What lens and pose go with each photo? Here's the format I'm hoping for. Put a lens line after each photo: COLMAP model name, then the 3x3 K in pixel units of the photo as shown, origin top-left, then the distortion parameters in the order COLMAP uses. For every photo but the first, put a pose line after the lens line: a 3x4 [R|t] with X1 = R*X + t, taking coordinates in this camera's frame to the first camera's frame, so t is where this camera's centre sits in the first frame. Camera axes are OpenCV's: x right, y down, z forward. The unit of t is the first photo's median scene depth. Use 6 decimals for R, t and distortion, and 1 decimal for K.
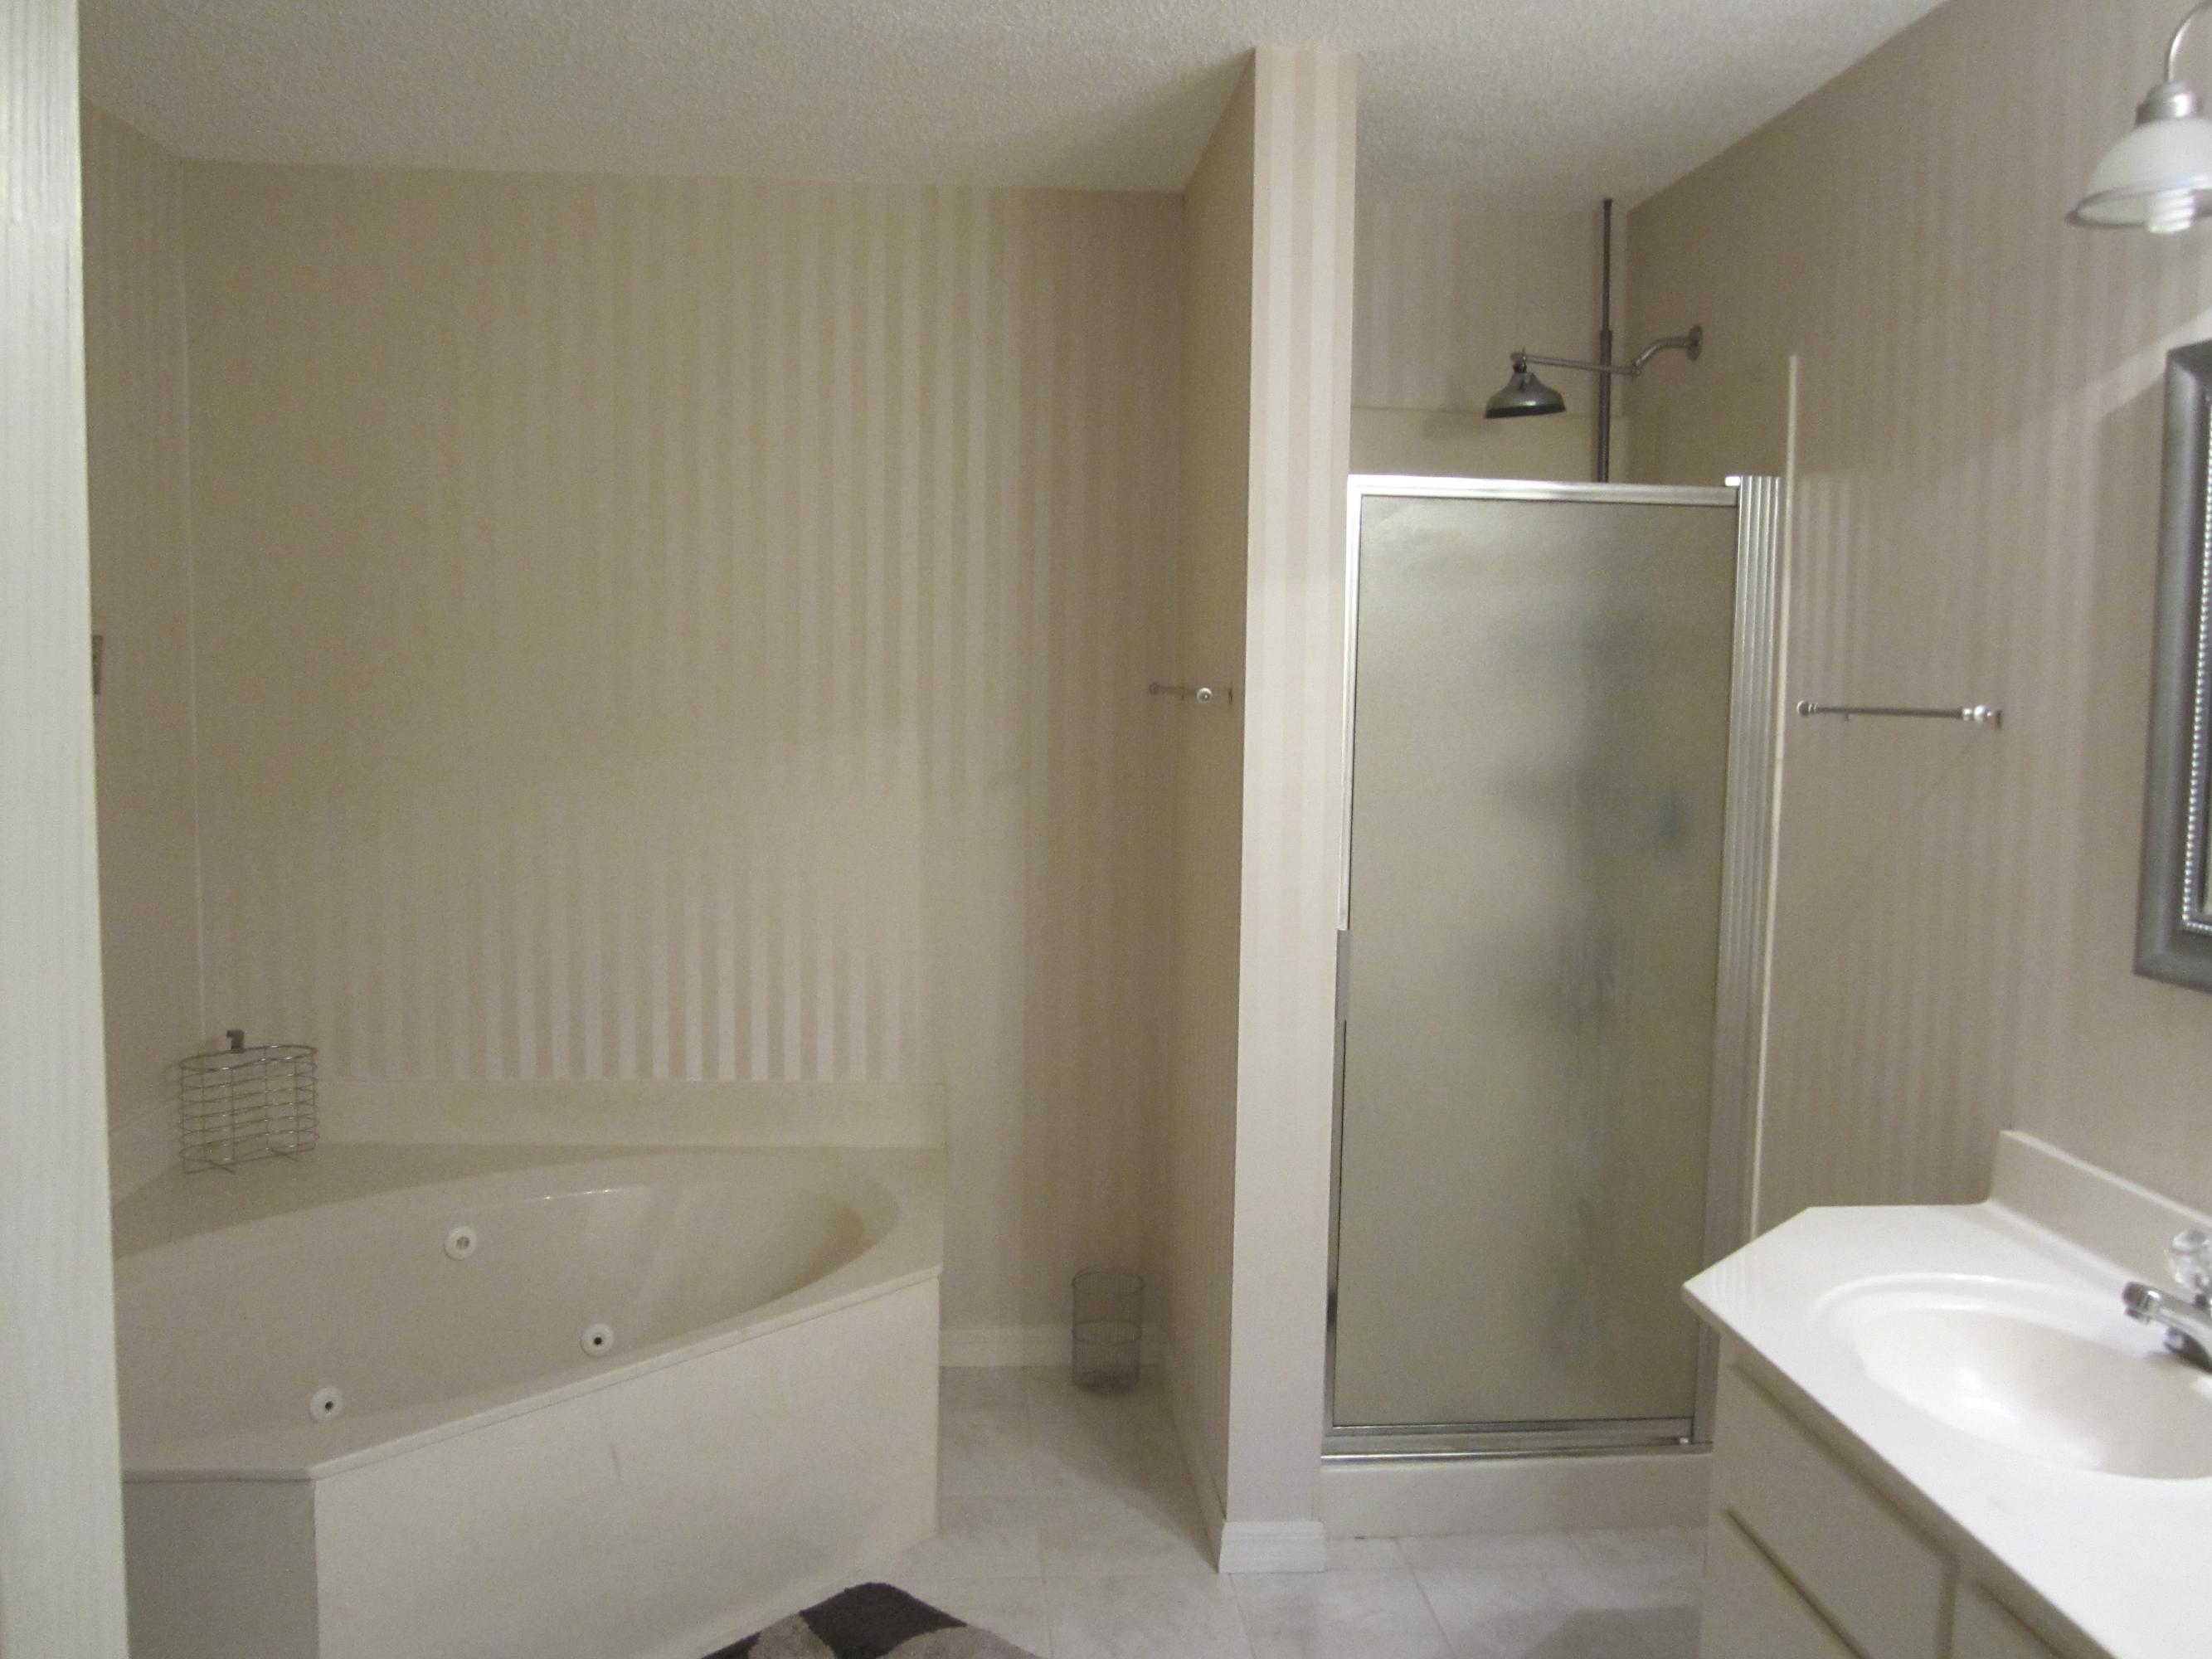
lens RADIAL K [[1826.8, 0, 1102.4], [0, 1826.8, 830.7], [0, 0, 1]] dist [-0.042874, 0.012720]
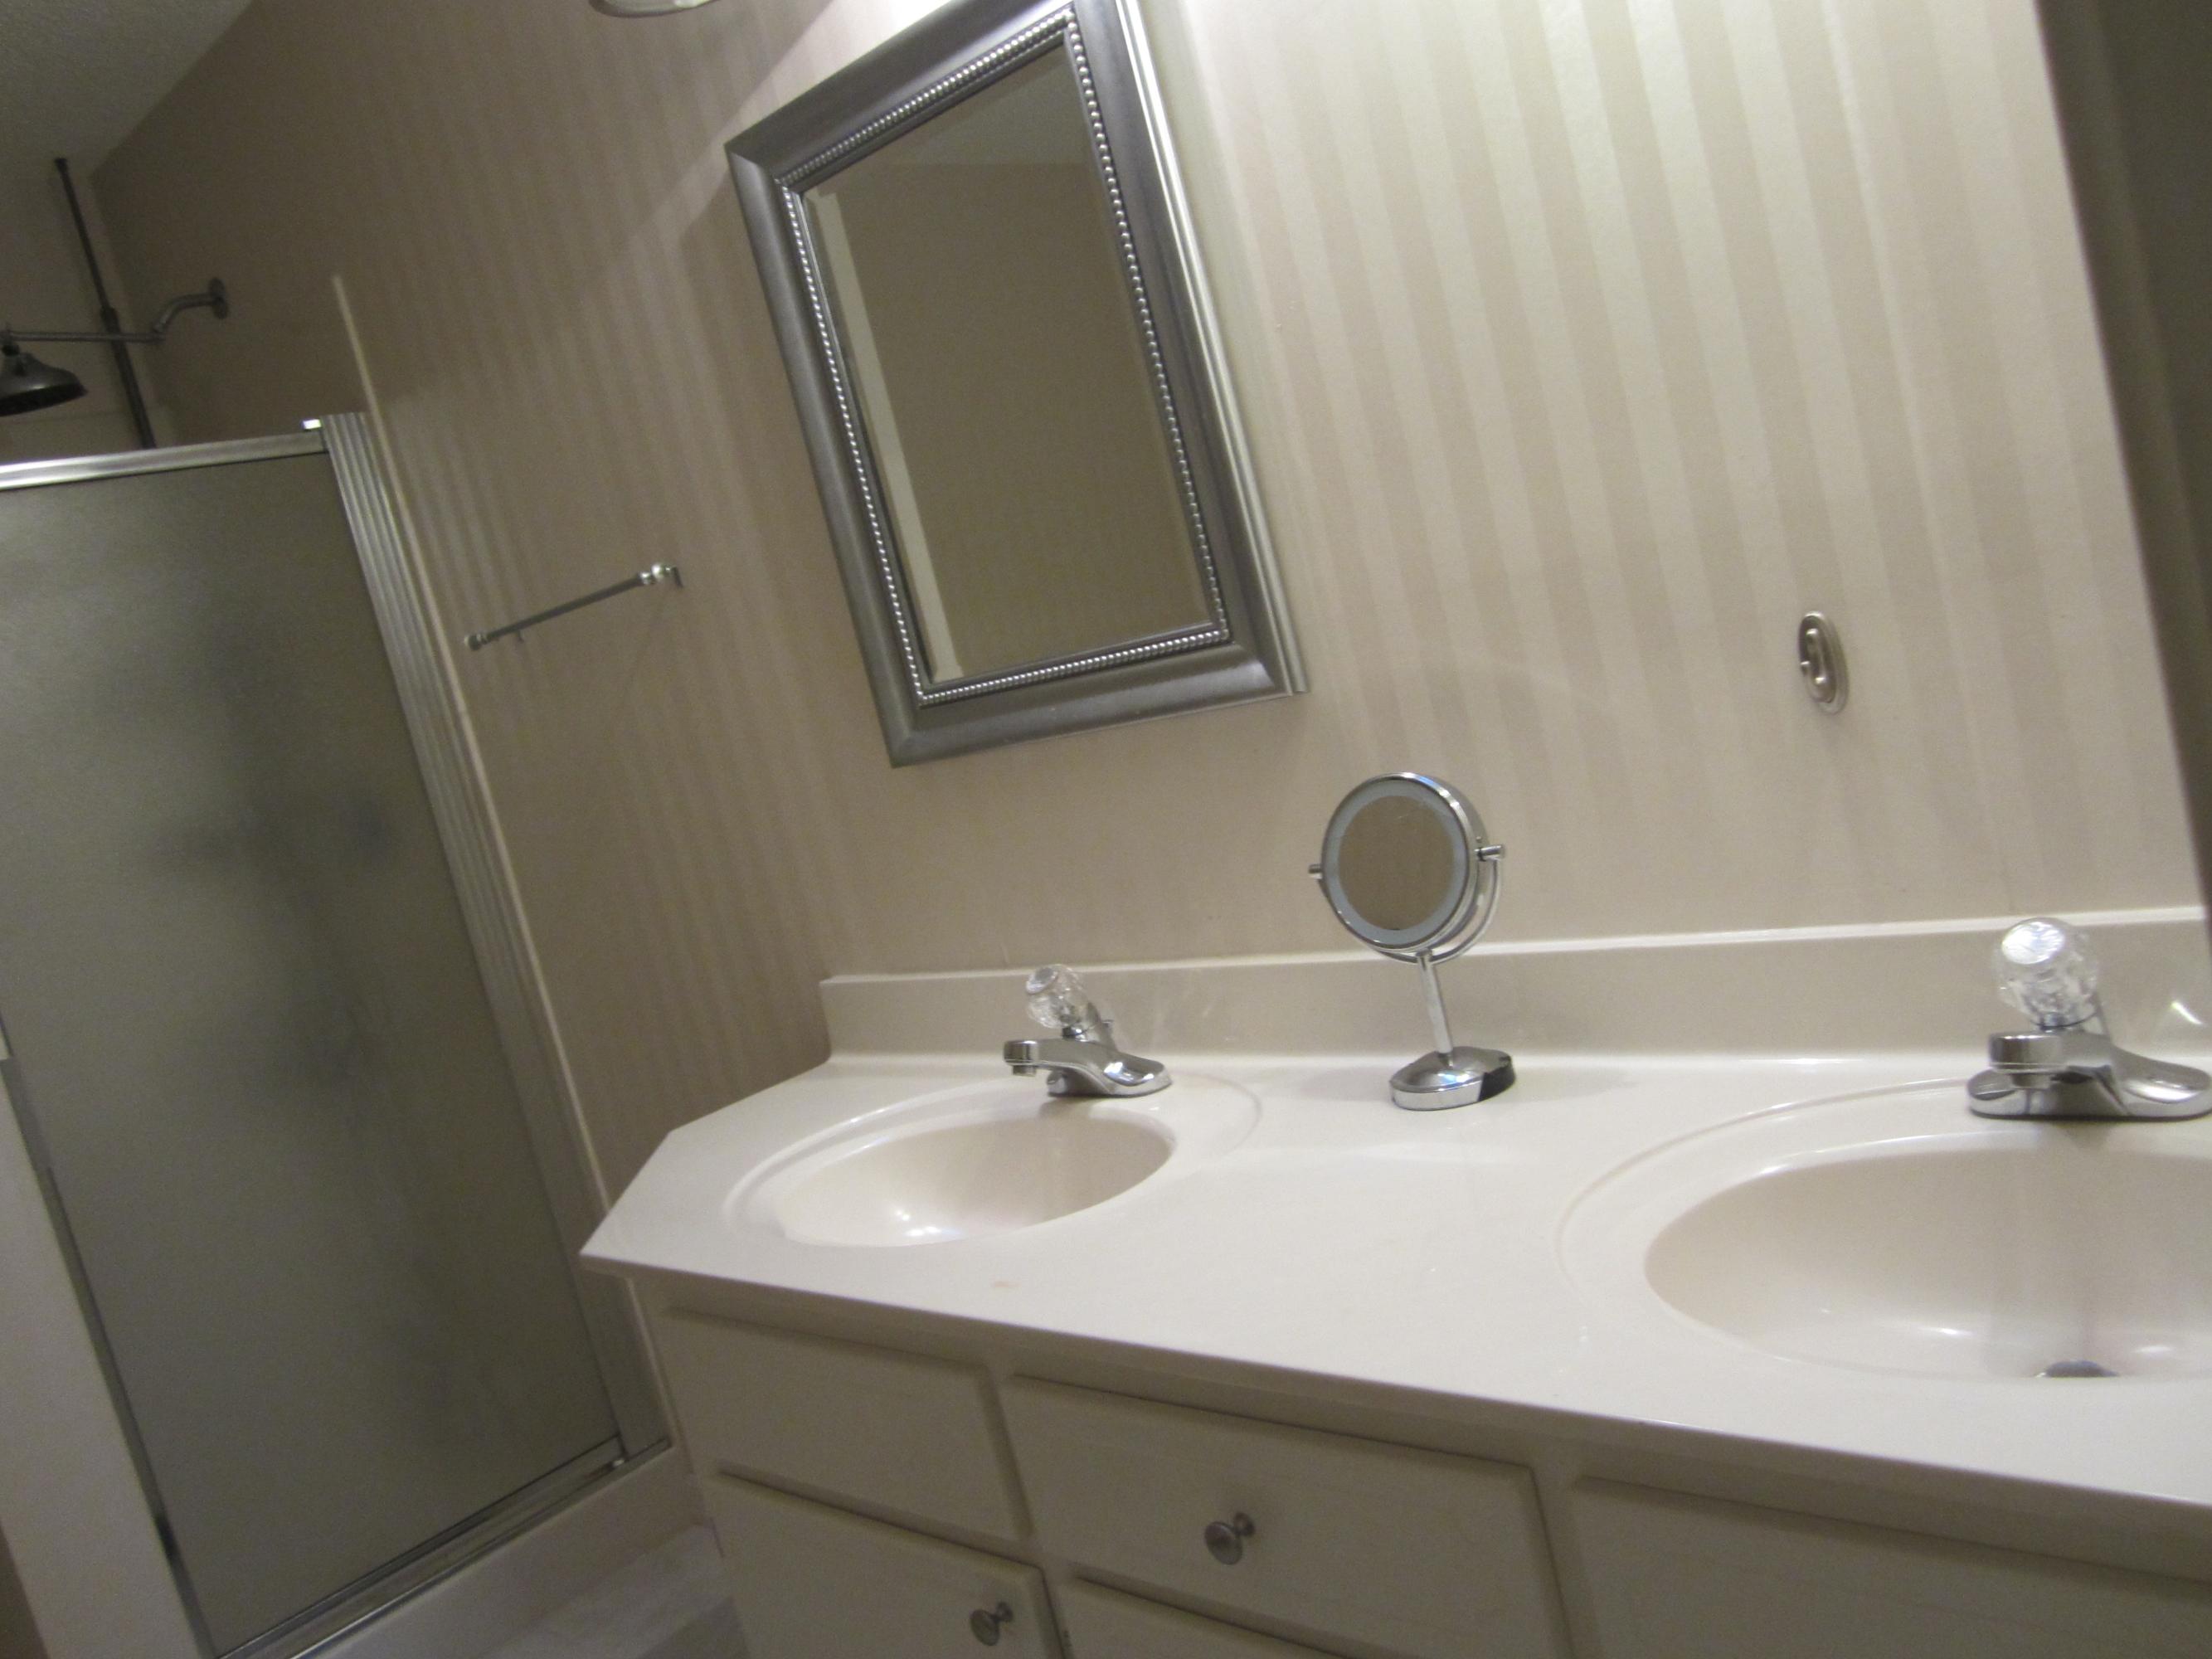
lens RADIAL K [[1826.8, 0, 1102.1], [0, 1826.8, 833.3], [0, 0, 1]] dist [-0.042874, 0.012720]
pose [[0.718440, -0.275792, 0.638578, 0.007704], [0.307720, 0.949335, 0.063799, 0.063677], [-0.623820, 0.150668, 0.766908, 0.128655]]
